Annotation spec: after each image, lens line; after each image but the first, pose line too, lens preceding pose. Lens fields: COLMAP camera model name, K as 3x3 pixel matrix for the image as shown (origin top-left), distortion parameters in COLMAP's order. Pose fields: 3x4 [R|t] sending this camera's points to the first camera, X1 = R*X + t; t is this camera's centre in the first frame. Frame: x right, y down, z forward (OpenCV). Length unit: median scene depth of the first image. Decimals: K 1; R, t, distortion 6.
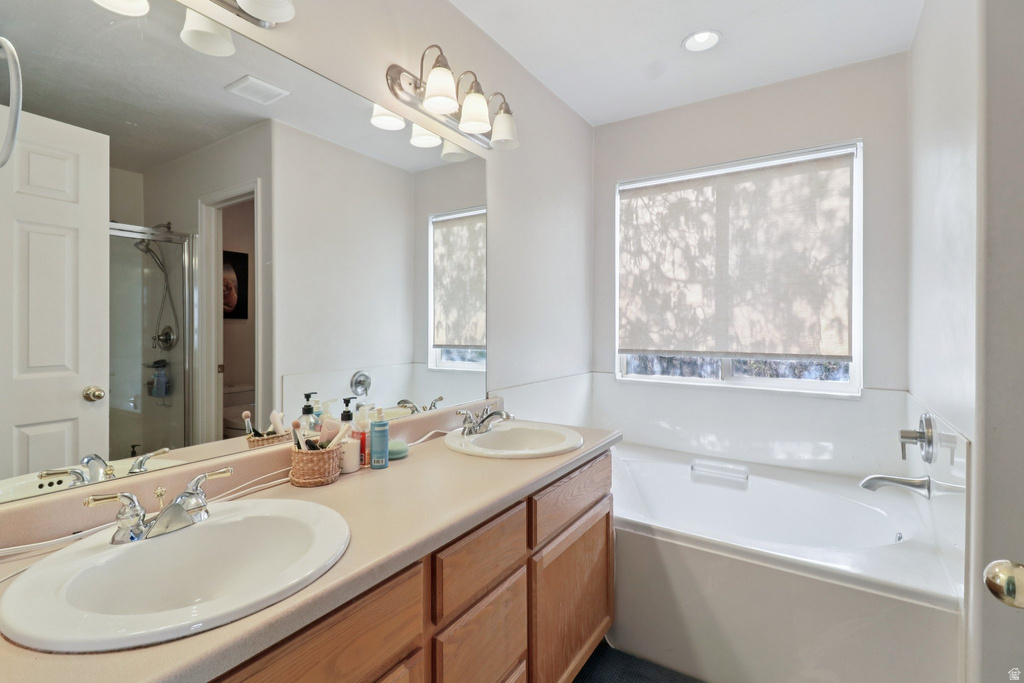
lens RADIAL K [[474.8, 0, 518.0], [0, 474.8, 330.1], [0, 0, 1]] dist [0.015509, -0.009296]
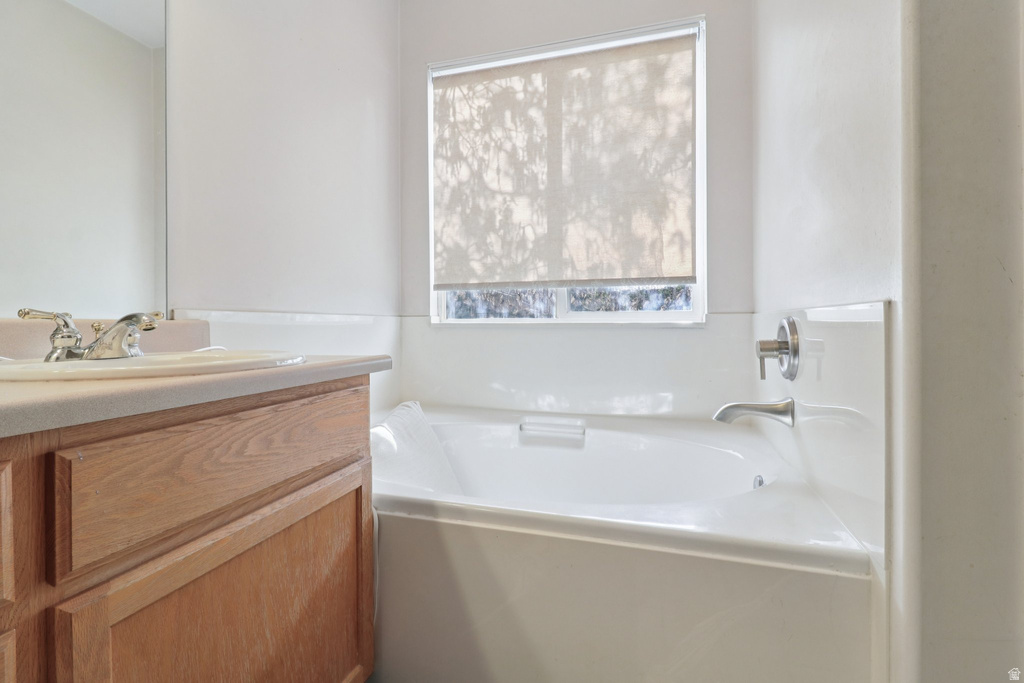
lens RADIAL K [[474.8, 0, 515.9], [0, 474.8, 320.0], [0, 0, 1]] dist [0.015509, -0.009296]
pose [[0.958492, -0.003767, 0.285093, 0.156606], [0.005959, 0.999959, -0.006821, 0.137017], [-0.285056, 0.008237, 0.958476, 0.286735]]
